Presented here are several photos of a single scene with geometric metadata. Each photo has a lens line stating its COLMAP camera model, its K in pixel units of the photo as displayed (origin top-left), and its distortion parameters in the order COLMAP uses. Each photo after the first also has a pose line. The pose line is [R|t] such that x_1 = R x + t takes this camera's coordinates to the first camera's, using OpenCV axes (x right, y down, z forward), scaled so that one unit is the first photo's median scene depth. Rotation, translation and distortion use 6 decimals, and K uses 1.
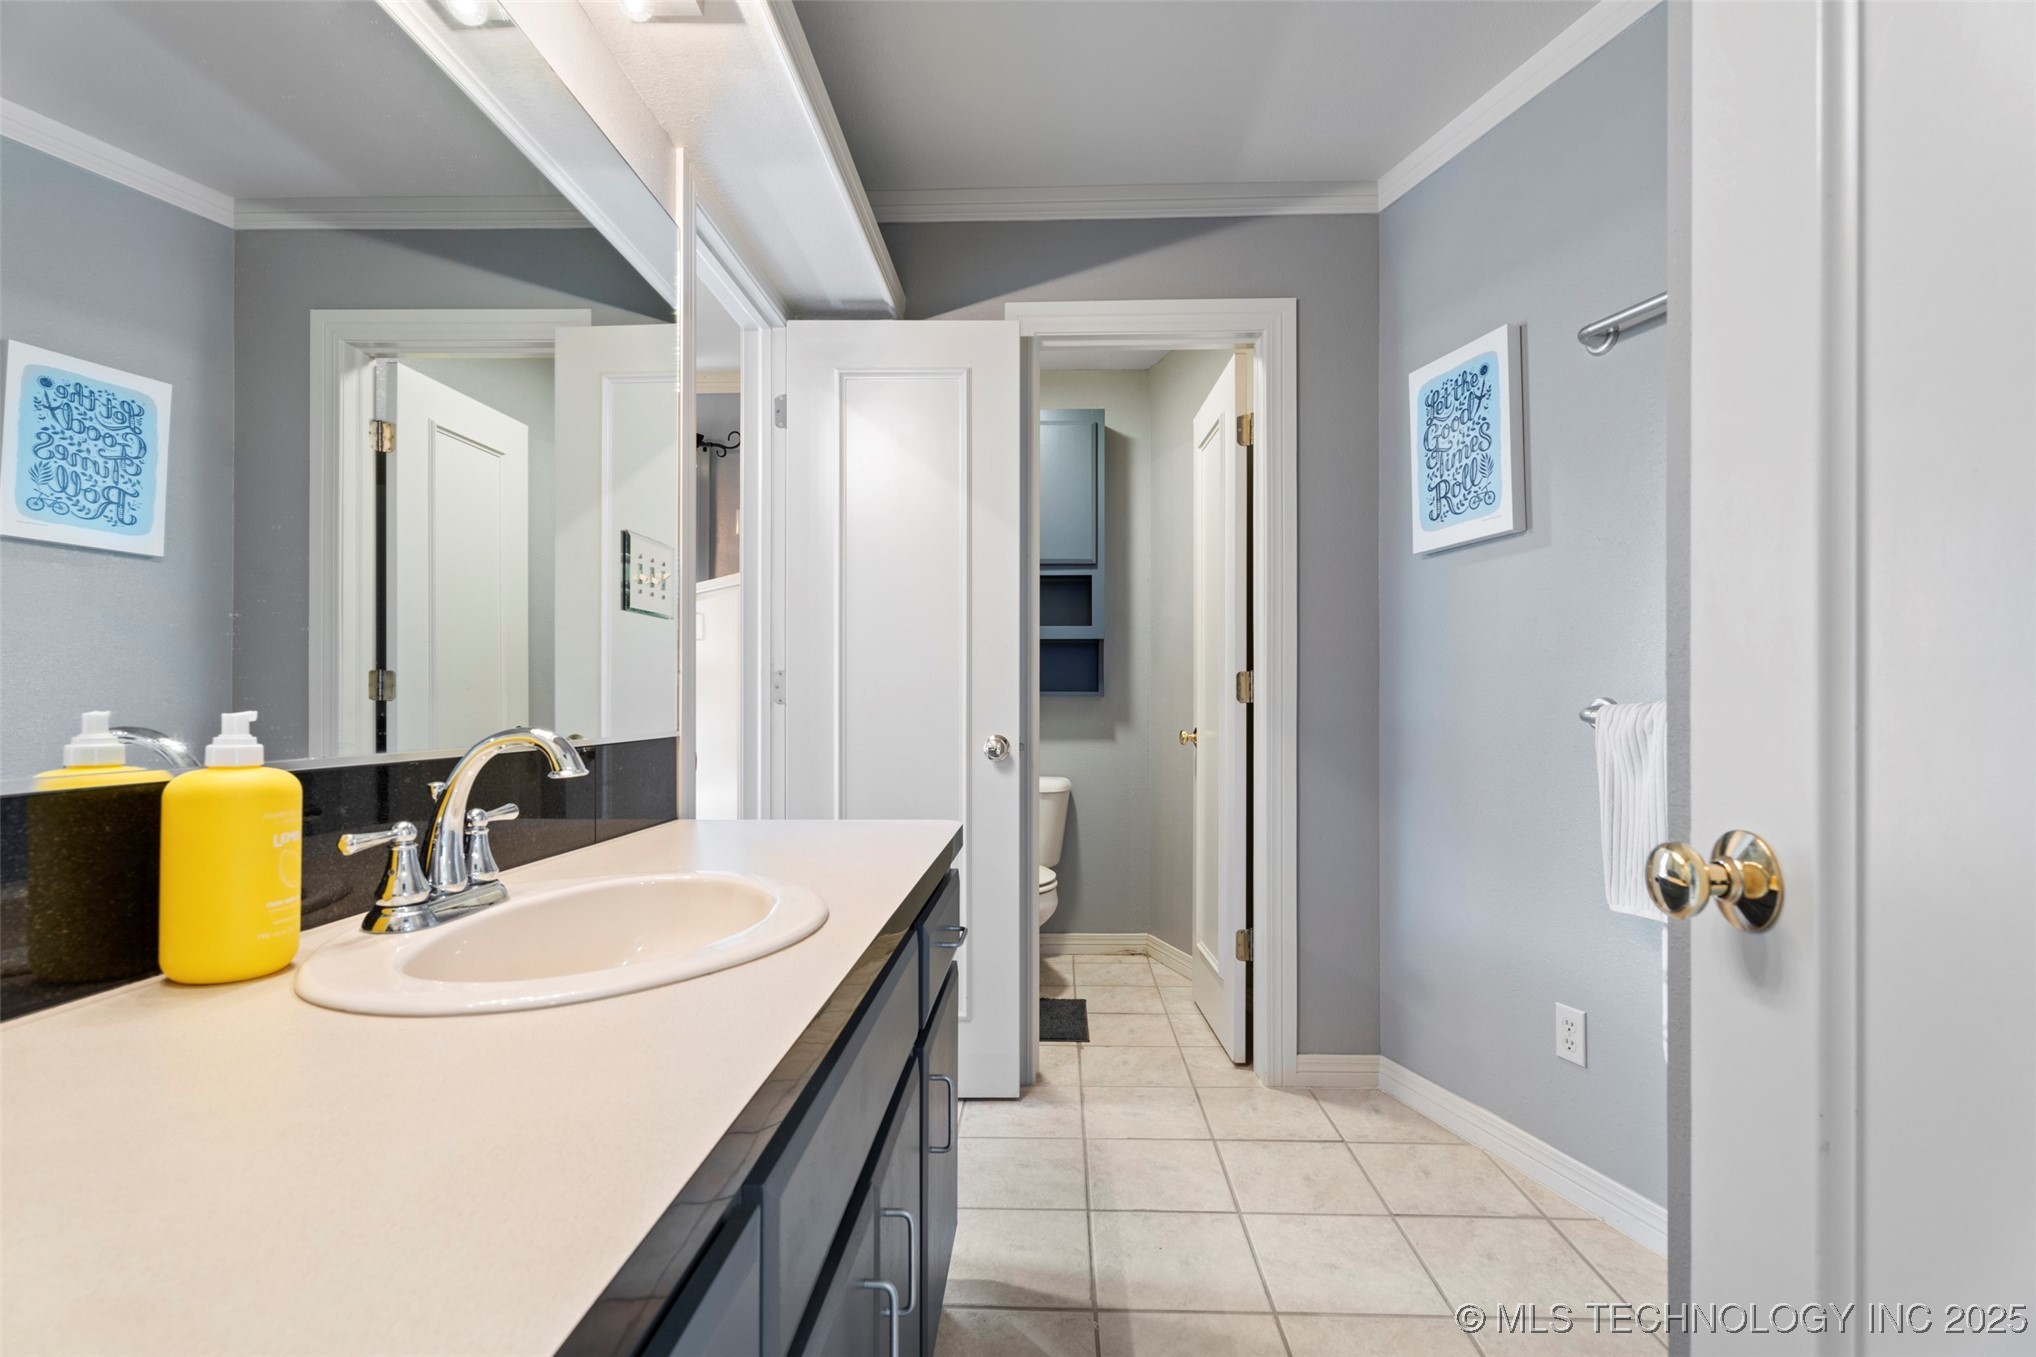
lens RADIAL K [[920.1, 0, 1016.8], [0, 920.1, 696.7], [0, 0, 1]] dist [-0.000495, 0.000842]
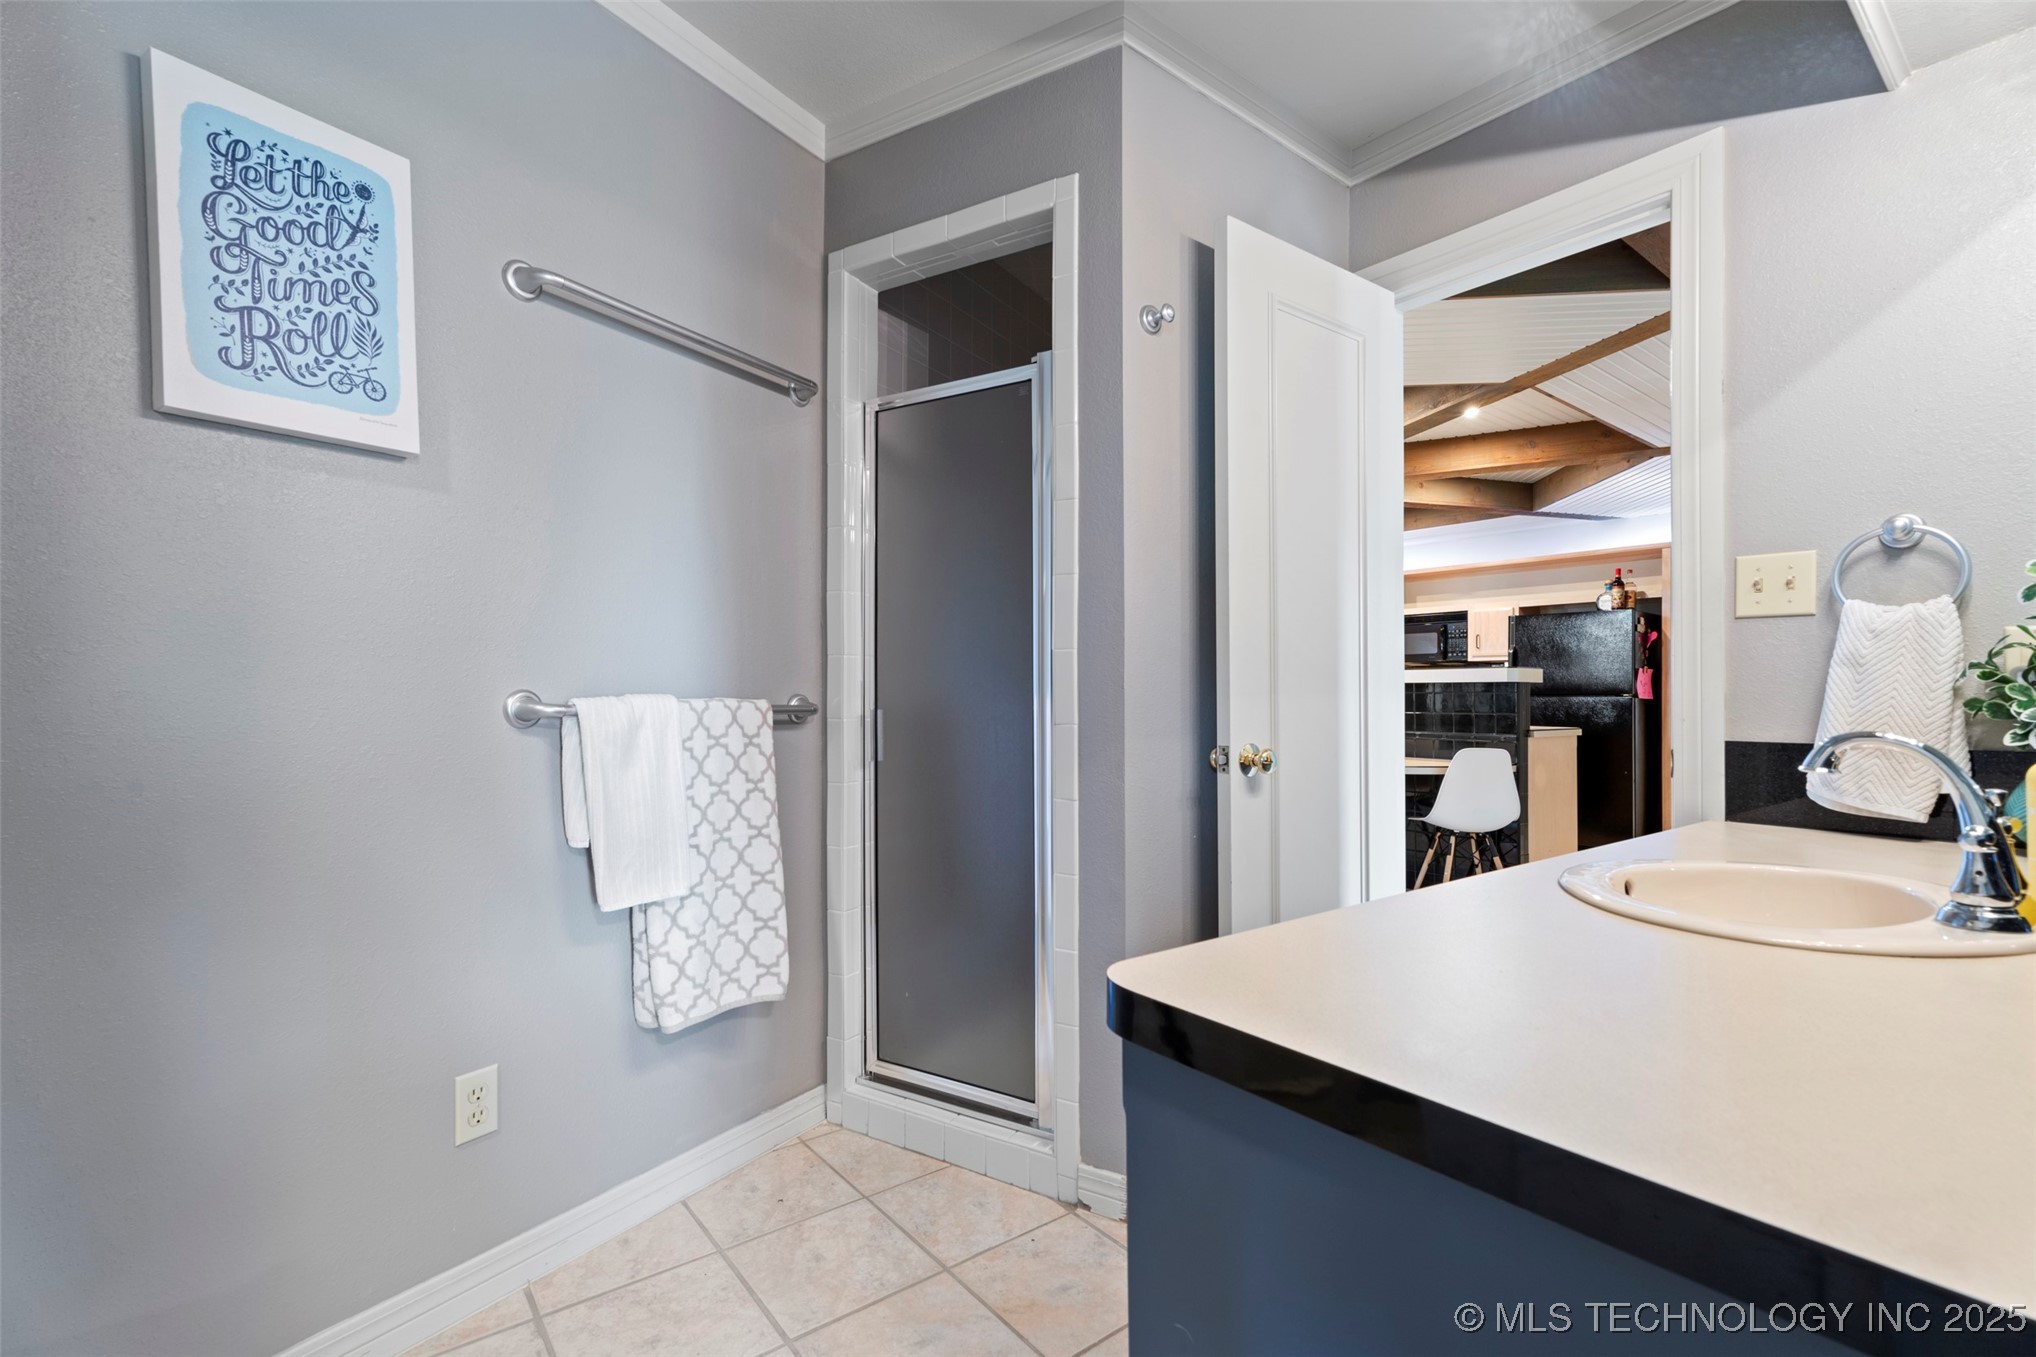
lens RADIAL K [[920.1, 0, 1016.7], [0, 920.1, 686.1], [0, 0, 1]] dist [-0.000495, 0.000842]
pose [[-0.649899, 0.009607, 0.759960, -0.293394], [-0.006676, 0.999809, -0.018348, 0.009076], [-0.759991, -0.016997, -0.649711, 1.053999]]
